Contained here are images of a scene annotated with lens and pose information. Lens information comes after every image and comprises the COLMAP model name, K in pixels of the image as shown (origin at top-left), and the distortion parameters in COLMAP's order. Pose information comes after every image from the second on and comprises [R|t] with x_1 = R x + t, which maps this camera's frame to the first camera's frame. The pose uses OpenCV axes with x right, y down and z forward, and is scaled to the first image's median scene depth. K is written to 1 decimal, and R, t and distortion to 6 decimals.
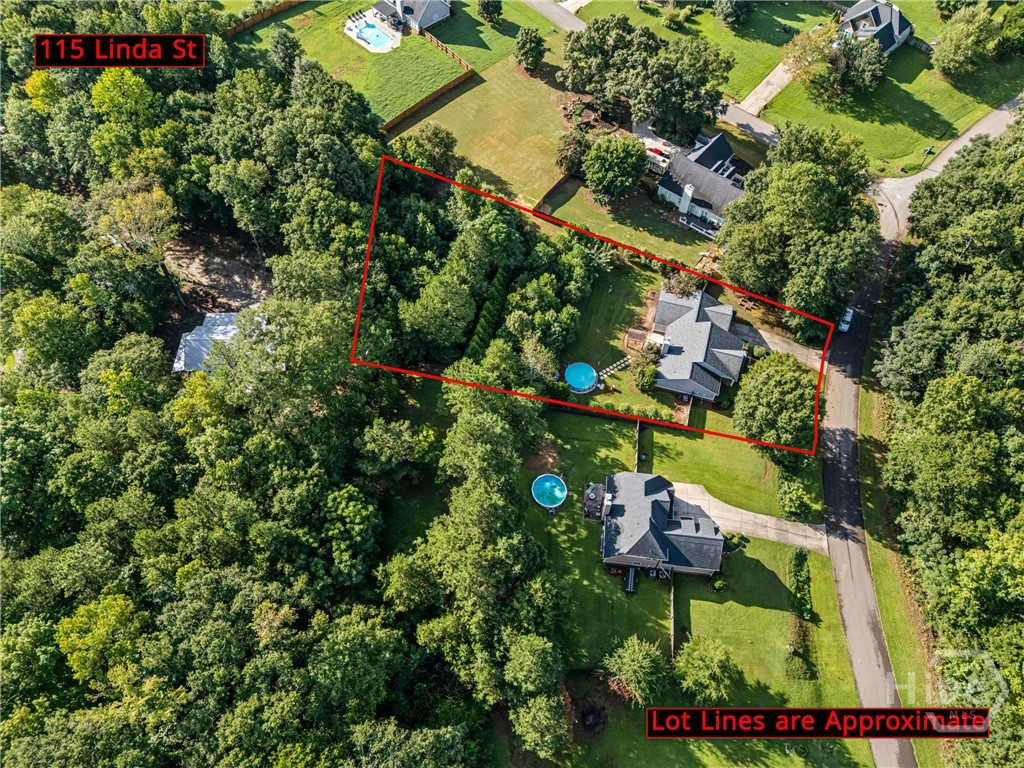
lens RADIAL K [[719.3, 0, 516.4], [0, 719.3, 385.0], [0, 0, 1]] dist [0.090640, -0.142108]
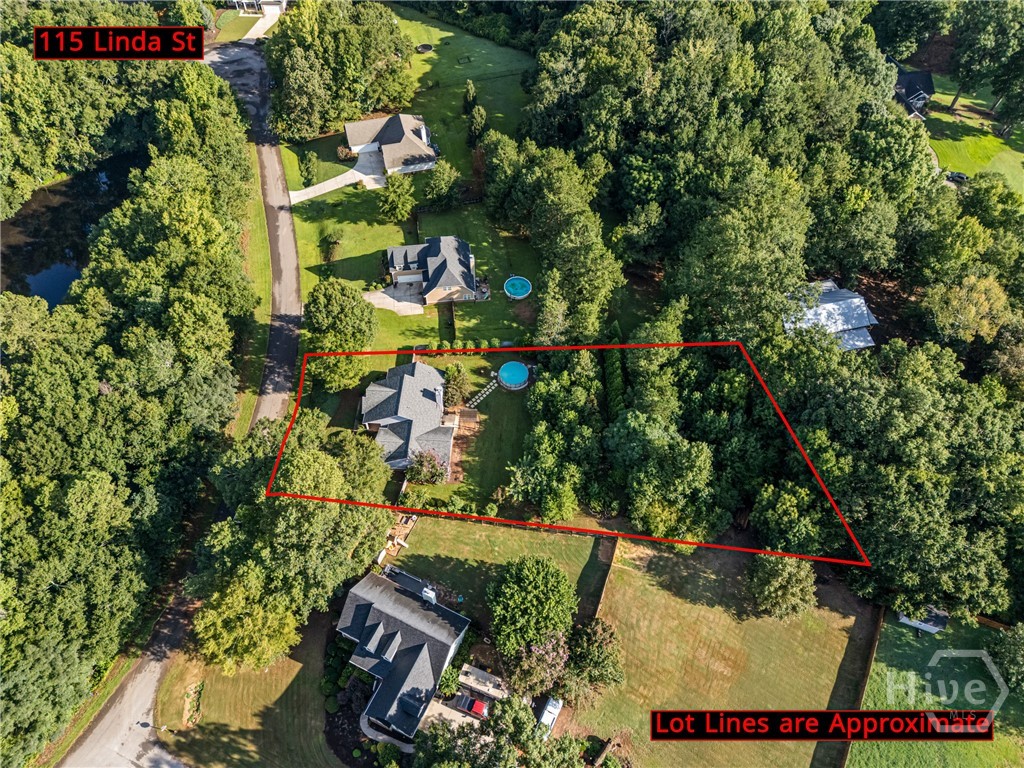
lens RADIAL K [[719.3, 0, 516.4], [0, 719.3, 385.0], [0, 0, 1]] dist [0.090640, -0.142108]
pose [[-0.973137, 0.188822, -0.131724, 0.233117], [-0.203272, -0.436030, 0.876675, -0.968910], [0.108100, 0.879900, 0.462699, 0.532784]]
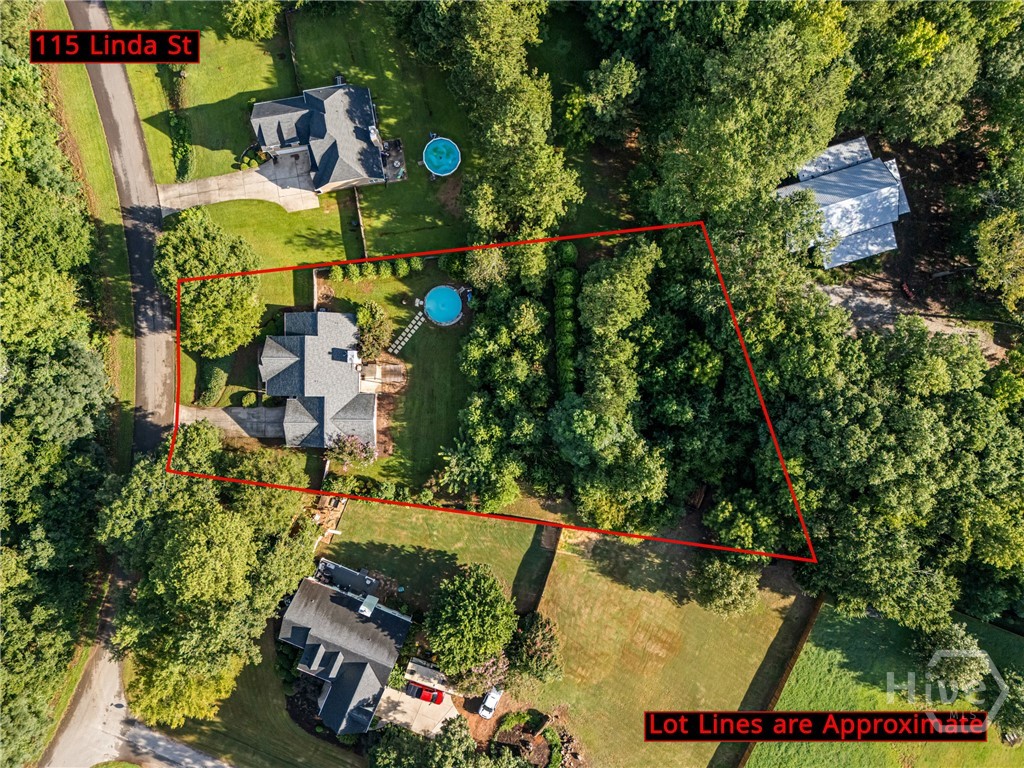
lens RADIAL K [[719.3, 0, 516.4], [0, 719.3, 385.0], [0, 0, 1]] dist [0.090640, -0.142108]
pose [[-0.961664, 0.273876, -0.013904, 0.044116], [-0.246660, -0.841719, 0.480279, -0.538977], [0.119834, 0.465297, 0.877006, 0.303294]]
